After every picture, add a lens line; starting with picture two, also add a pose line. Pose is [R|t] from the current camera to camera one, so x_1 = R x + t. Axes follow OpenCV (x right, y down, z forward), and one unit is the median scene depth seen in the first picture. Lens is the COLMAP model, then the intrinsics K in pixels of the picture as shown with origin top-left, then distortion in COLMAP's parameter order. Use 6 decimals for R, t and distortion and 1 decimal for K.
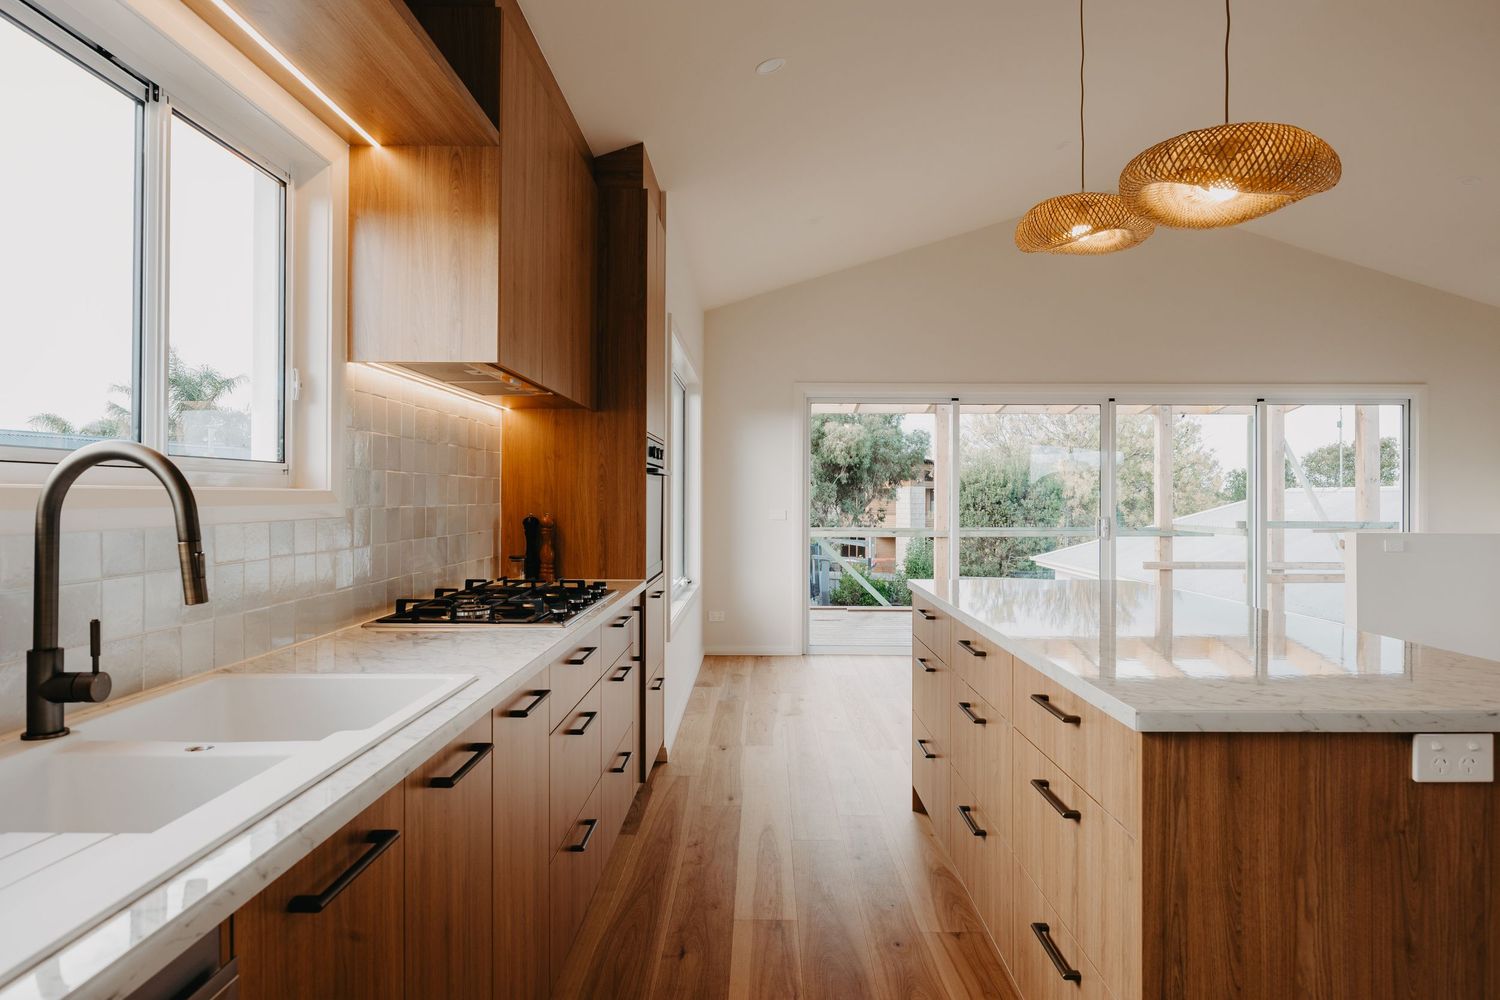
lens RADIAL K [[628.4, 0, 750.0], [0, 628.4, 500.0], [0, 0, 1]] dist [-0.001365, -0.000283]
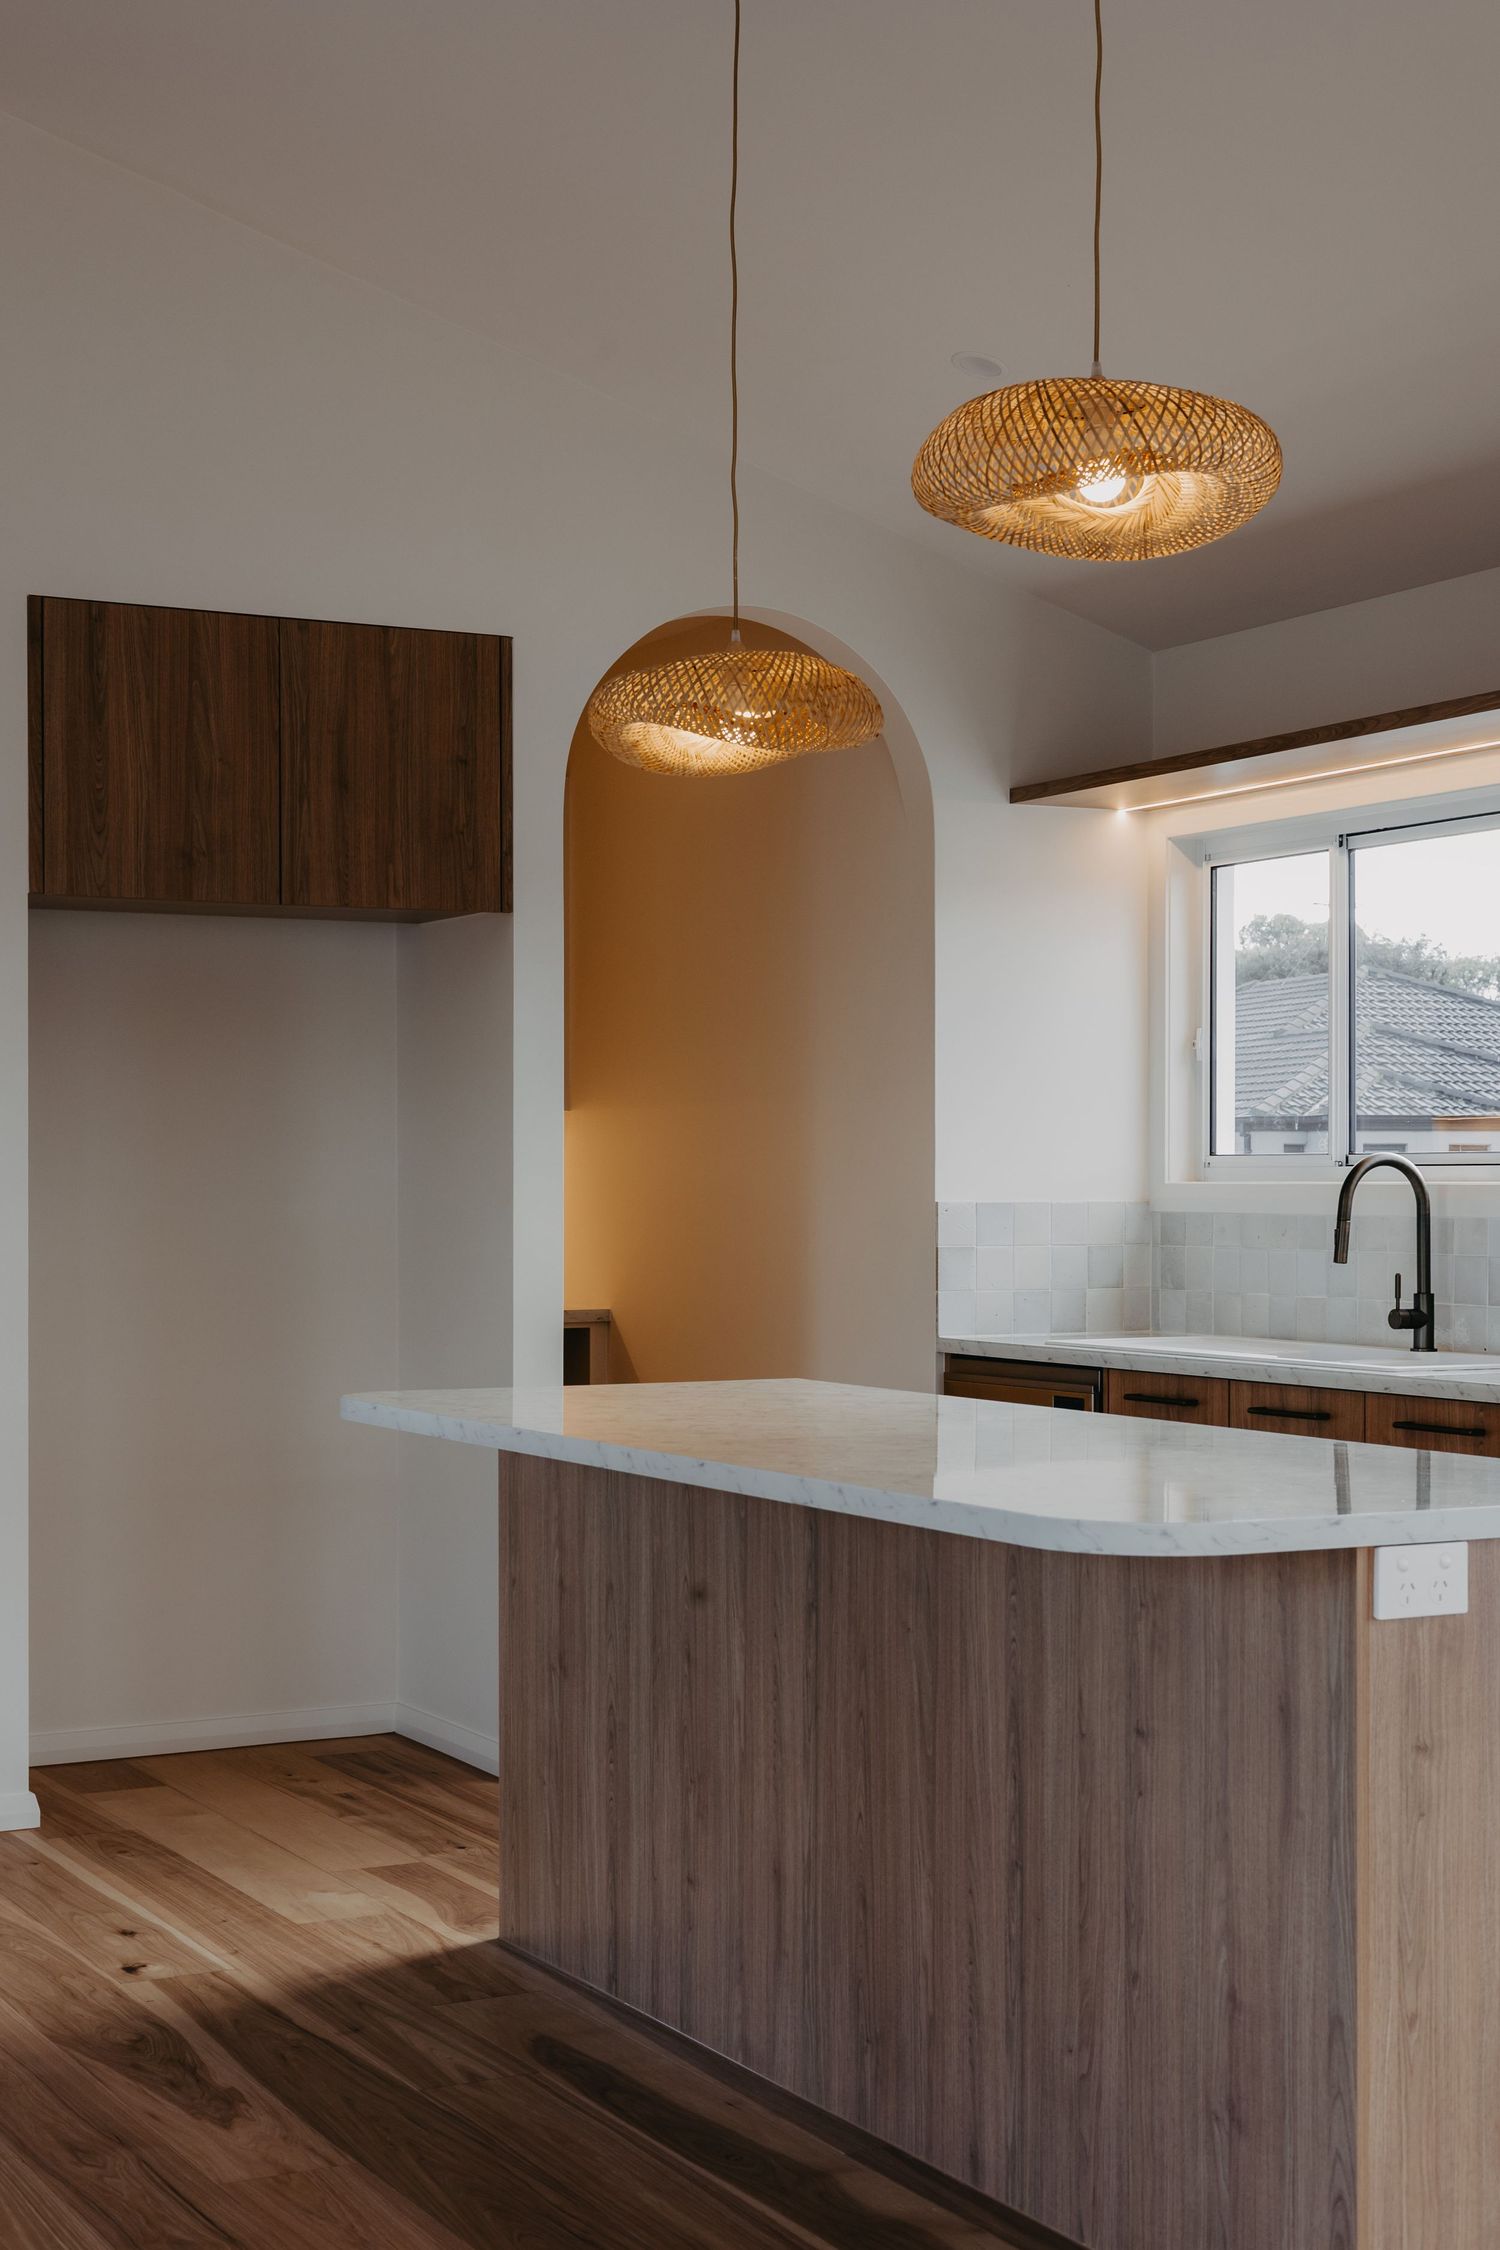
lens RADIAL K [[3161.8, 0, 809.3], [0, 3161.8, 1204.6], [0, 0, 1]] dist [0.017516, 0.035004]
pose [[0.860686, -0.007409, 0.509083, -1.732576], [0.004652, 0.999967, 0.006688, 1.270331], [-0.509115, -0.003388, 0.860692, -5.119900]]
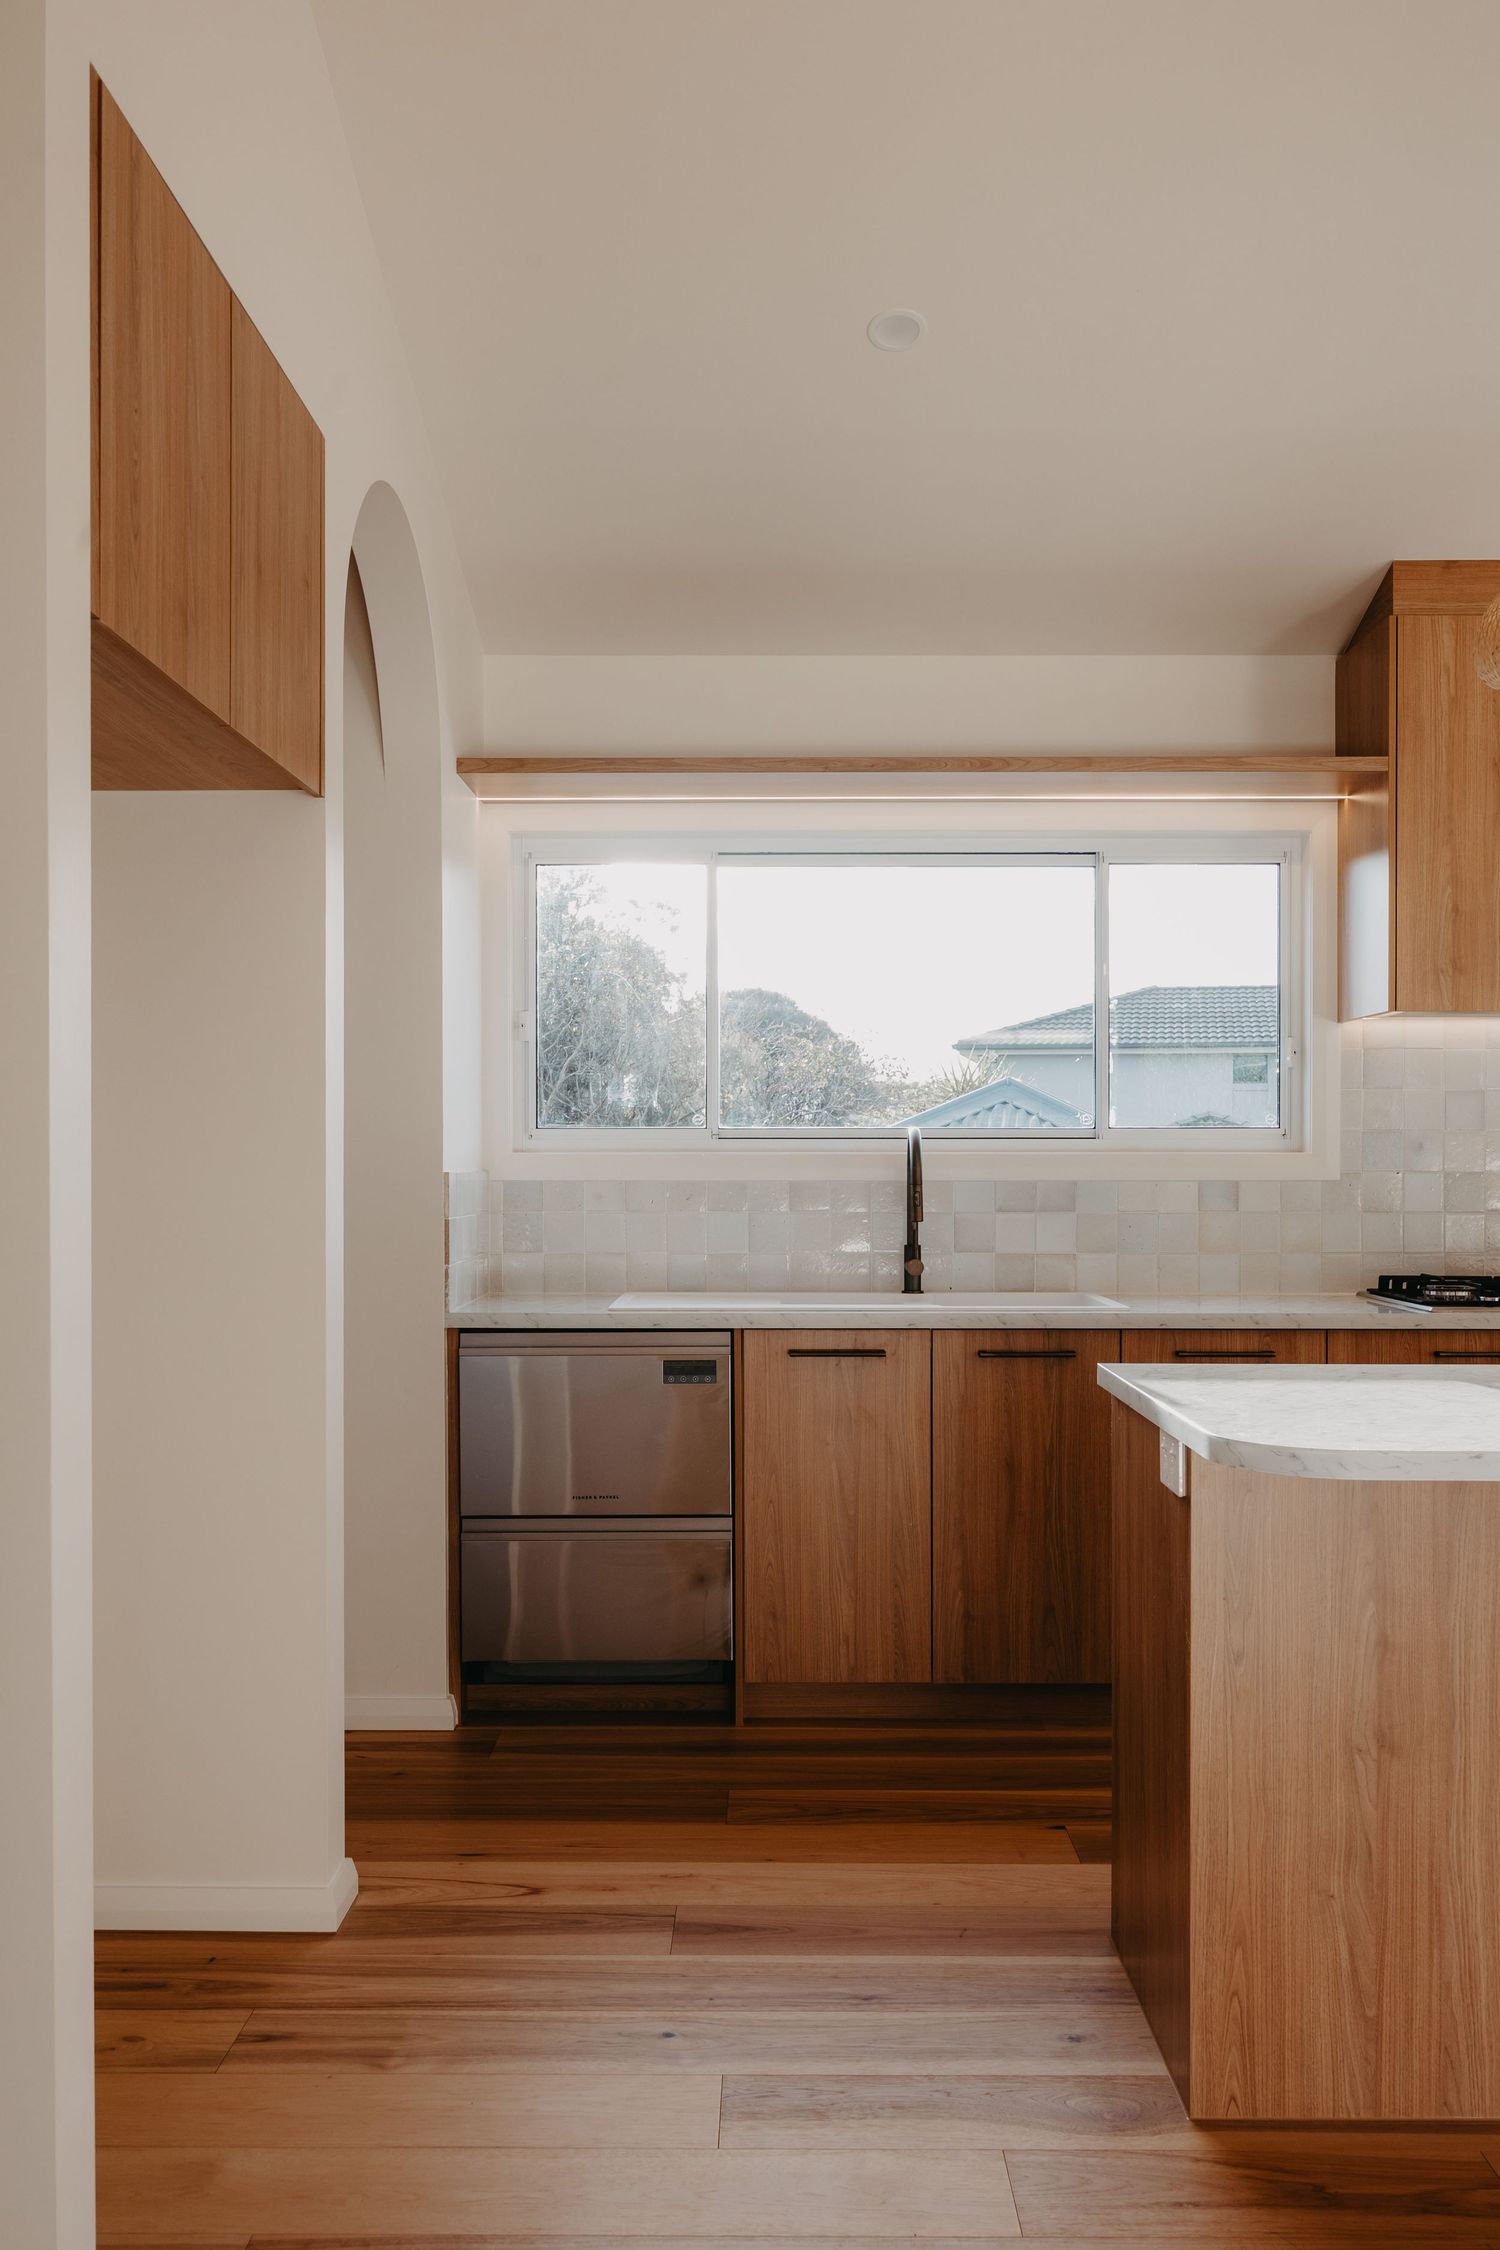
lens RADIAL K [[1836.3, 0, 761.0], [0, 1836.3, 1166.8], [0, 0, 1]] dist [-0.002510, -0.000402]
pose [[-0.019157, -0.007950, 0.999785, -1.859490], [0.001666, 0.999967, 0.007984, 1.271785], [-0.999815, 0.001818, -0.019143, 0.338565]]
